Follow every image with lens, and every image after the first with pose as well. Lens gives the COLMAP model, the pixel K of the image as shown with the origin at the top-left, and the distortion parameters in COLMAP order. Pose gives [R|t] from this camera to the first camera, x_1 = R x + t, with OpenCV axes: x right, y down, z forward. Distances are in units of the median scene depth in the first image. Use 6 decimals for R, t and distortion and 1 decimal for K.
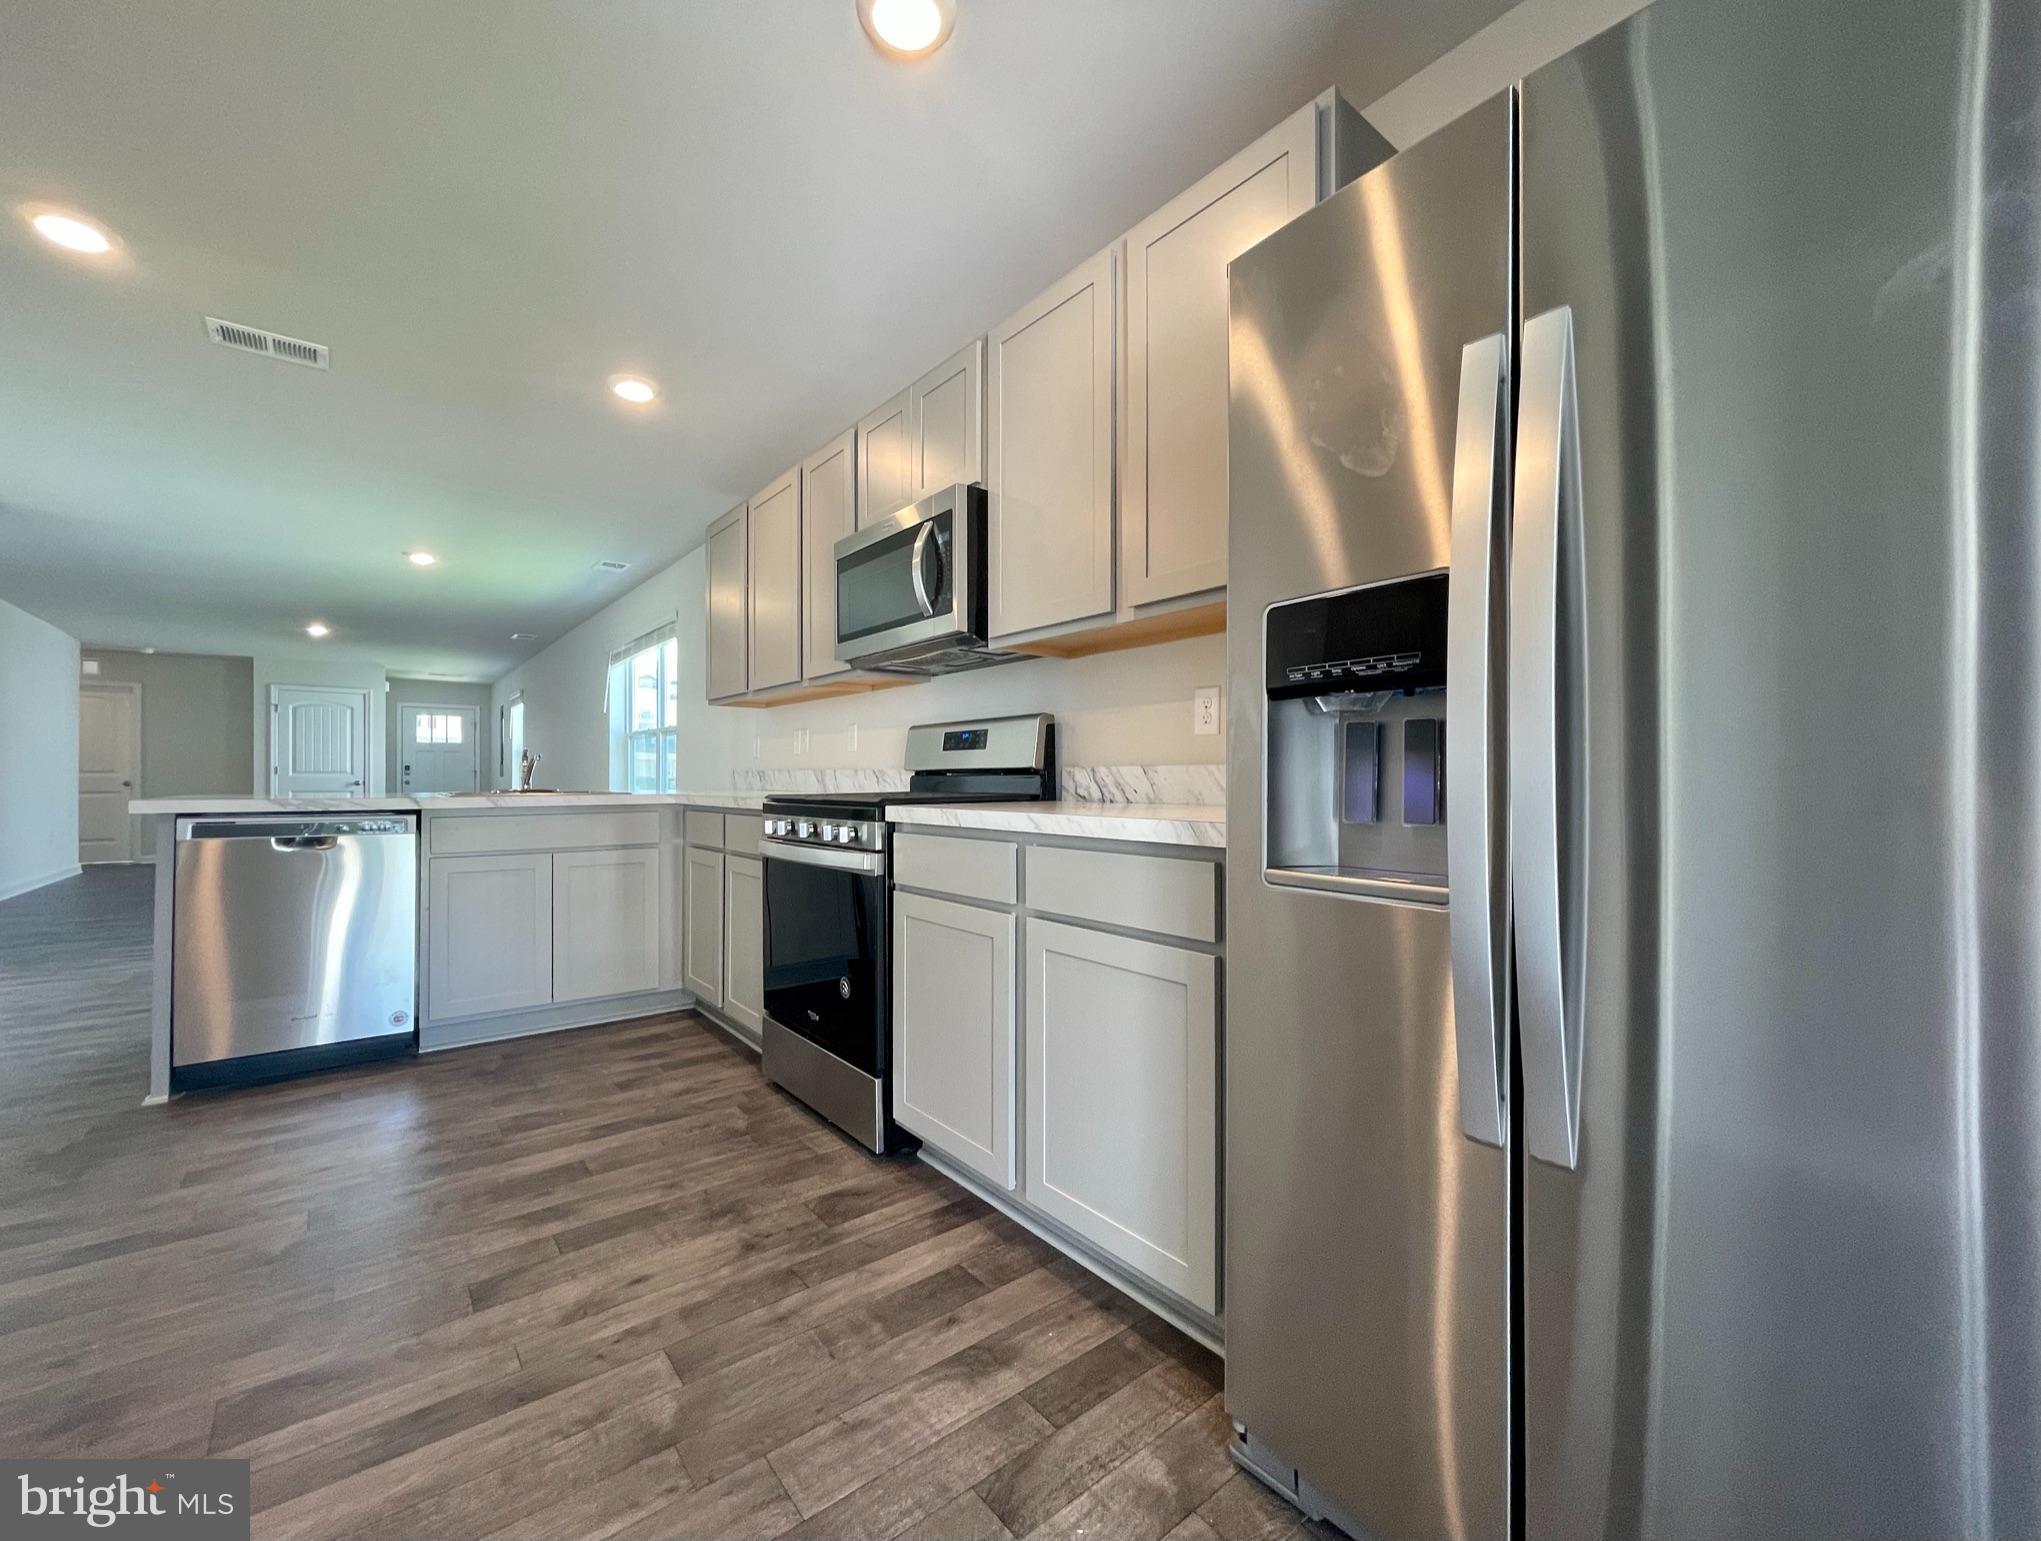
lens RADIAL K [[802.8, 0, 1021.6], [0, 802.8, 779.7], [0, 0, 1]] dist [0.001922, -0.000029]
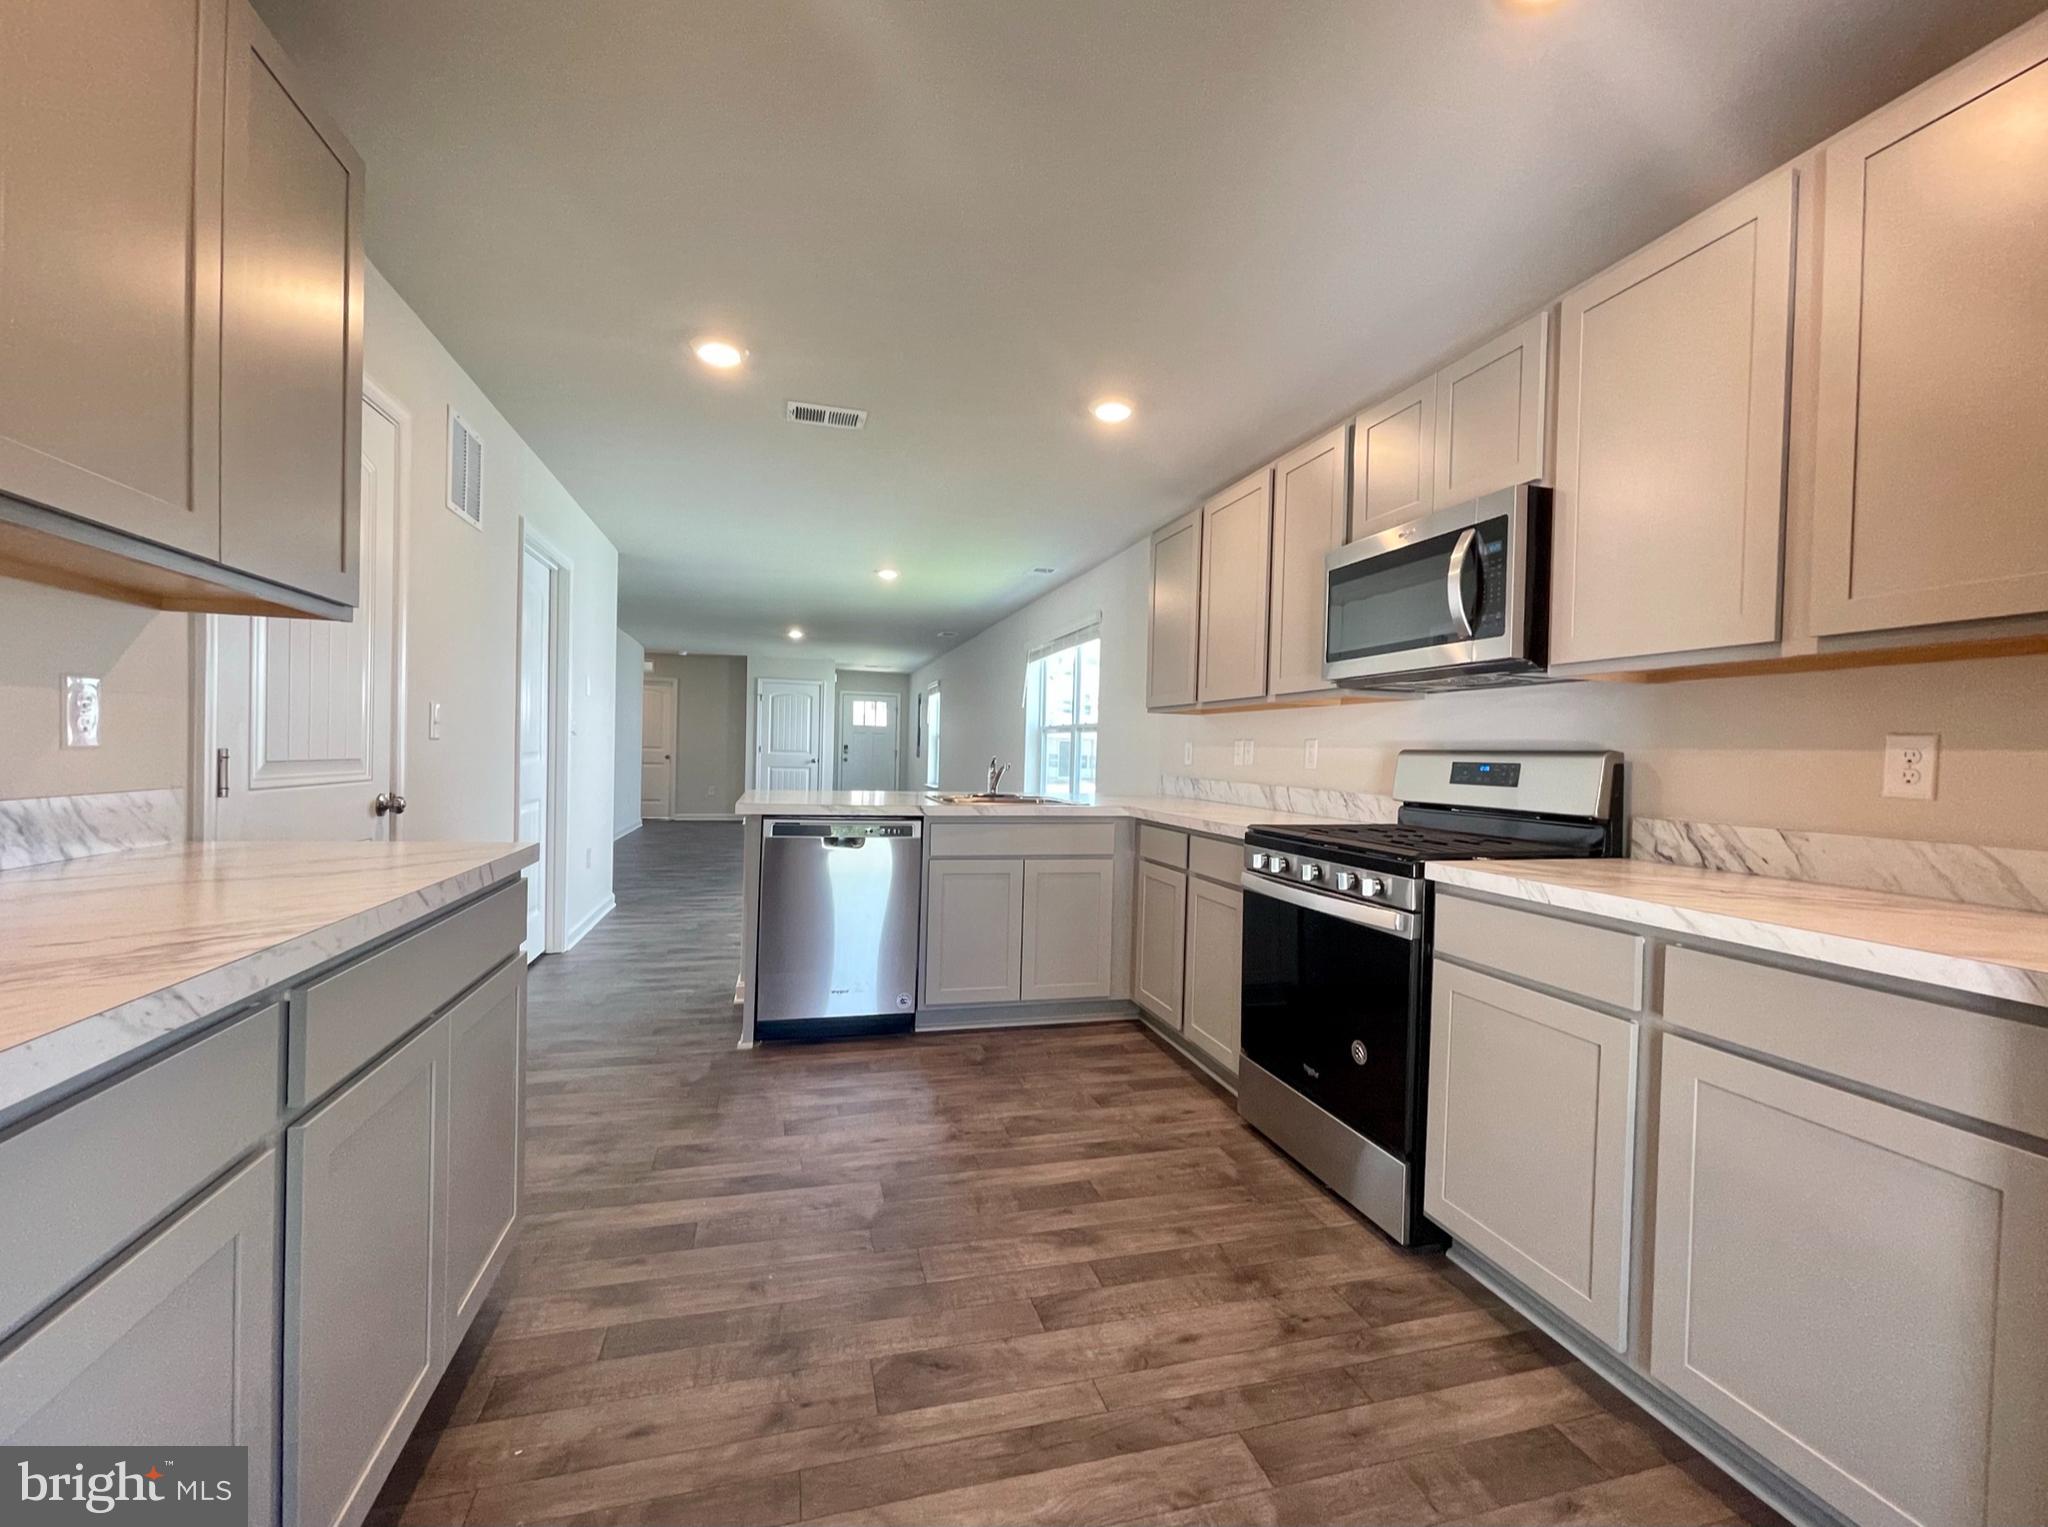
lens RADIAL K [[844.2, 0, 1058.3], [0, 844.2, 772.6], [0, 0, 1]] dist [-0.002435, 0.001235]
pose [[0.924069, 0.028994, -0.381124, -0.164219], [-0.023820, 0.999549, 0.018288, -0.062769], [0.381482, -0.007821, 0.924343, -0.014788]]
